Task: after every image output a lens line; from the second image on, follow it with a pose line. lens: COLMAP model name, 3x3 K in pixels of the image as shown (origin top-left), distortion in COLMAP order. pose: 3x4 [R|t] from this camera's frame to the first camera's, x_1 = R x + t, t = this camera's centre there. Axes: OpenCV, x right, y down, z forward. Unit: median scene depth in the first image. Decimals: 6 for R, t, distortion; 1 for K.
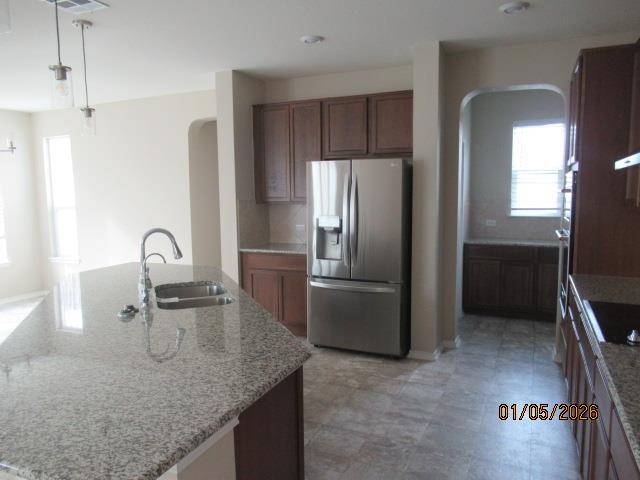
lens RADIAL K [[477.2, 0, 320.0], [0, 477.2, 240.0], [0, 0, 1]] dist [-0.006944, -0.002200]
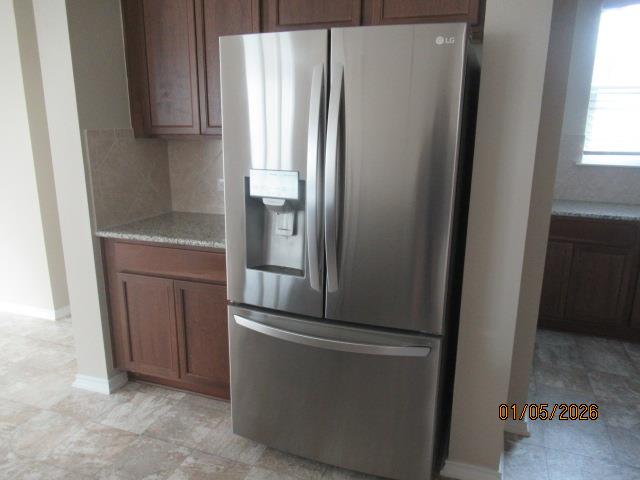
lens RADIAL K [[477.2, 0, 320.0], [0, 477.2, 240.0], [0, 0, 1]] dist [-0.006944, -0.002200]
pose [[0.996542, -0.003179, 0.083029, 0.023212], [-0.008298, 0.990464, 0.137522, -0.046986], [-0.082675, -0.137736, 0.987013, 0.552042]]
